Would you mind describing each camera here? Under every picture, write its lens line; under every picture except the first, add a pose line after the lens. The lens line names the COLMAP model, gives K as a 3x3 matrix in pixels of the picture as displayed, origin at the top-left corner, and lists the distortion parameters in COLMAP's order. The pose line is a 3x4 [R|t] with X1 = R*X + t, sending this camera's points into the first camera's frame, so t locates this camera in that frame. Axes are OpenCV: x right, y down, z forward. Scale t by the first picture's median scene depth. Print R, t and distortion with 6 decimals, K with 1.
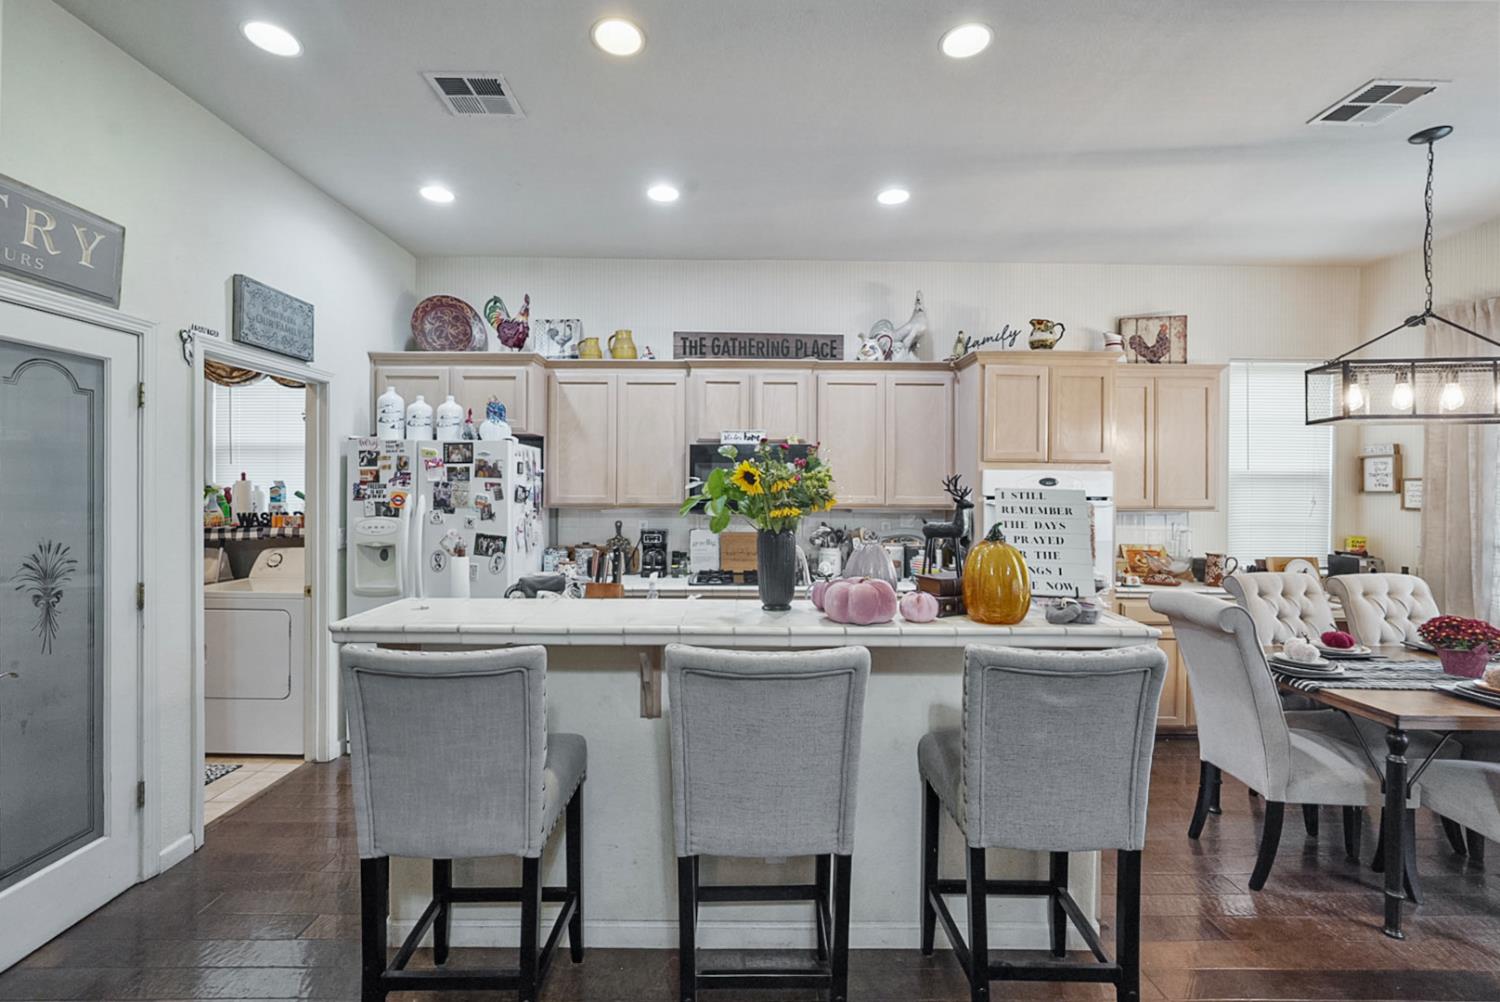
lens RADIAL K [[649.5, 0, 753.3], [0, 649.5, 491.4], [0, 0, 1]] dist [-0.001759, 0.000347]
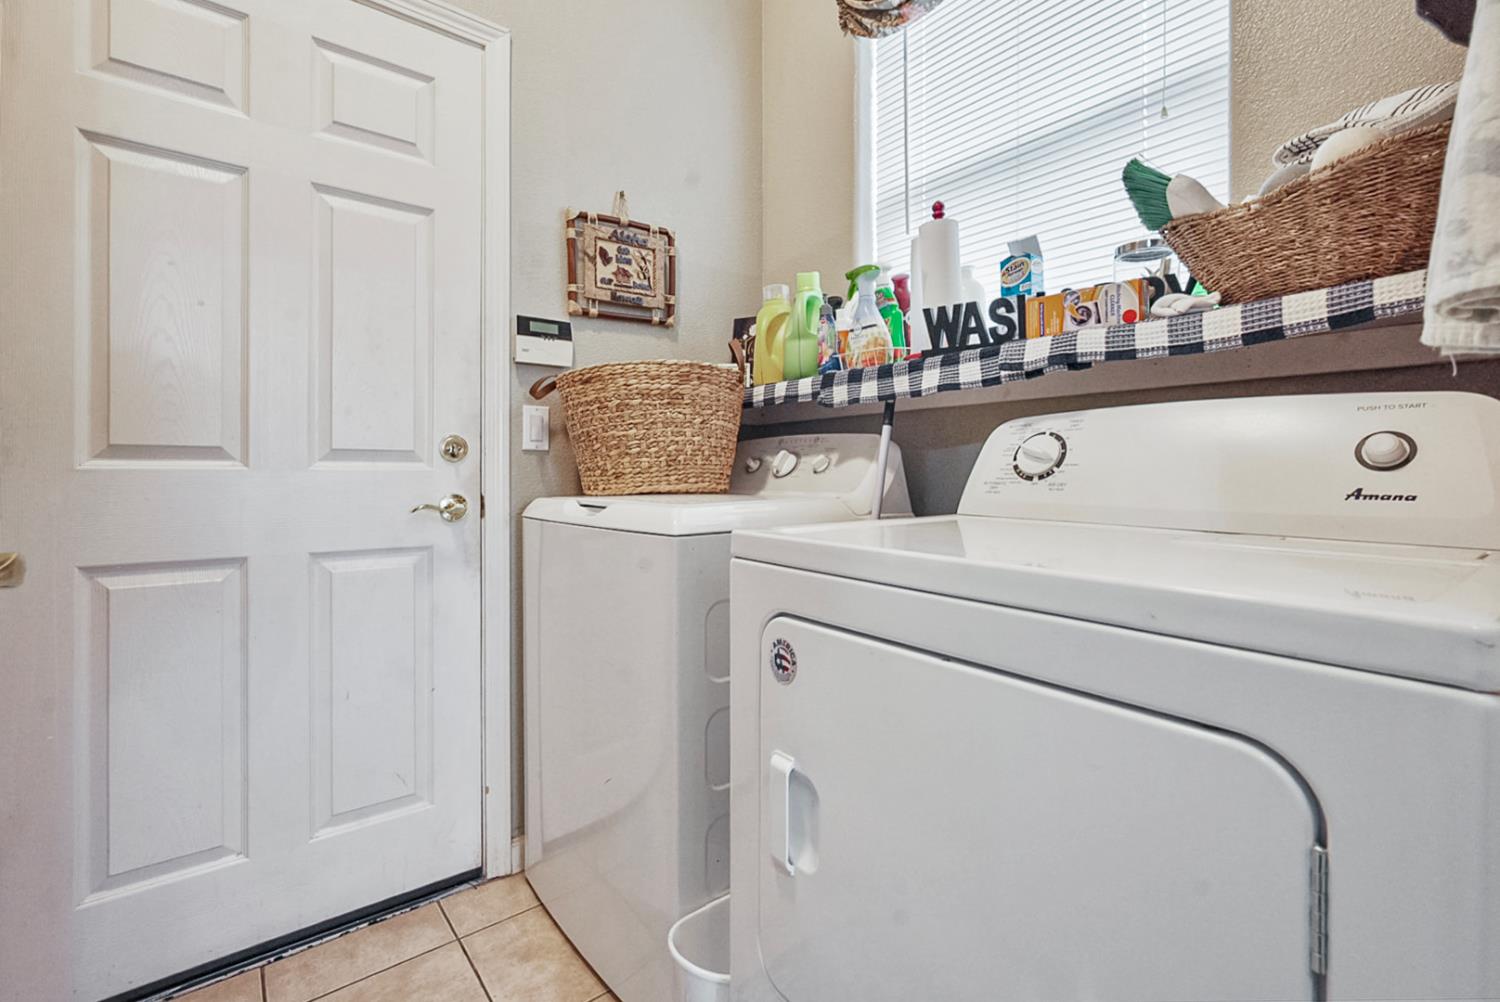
lens RADIAL K [[663.1, 0, 750.6], [0, 663.1, 476.1], [0, 0, 1]] dist [0.001247, 0.000517]
pose [[0.615194, -0.005187, -0.788358, -0.537577], [-0.000616, 0.999975, -0.007061, 0.104850], [0.788375, 0.004830, 0.615176, 0.666172]]
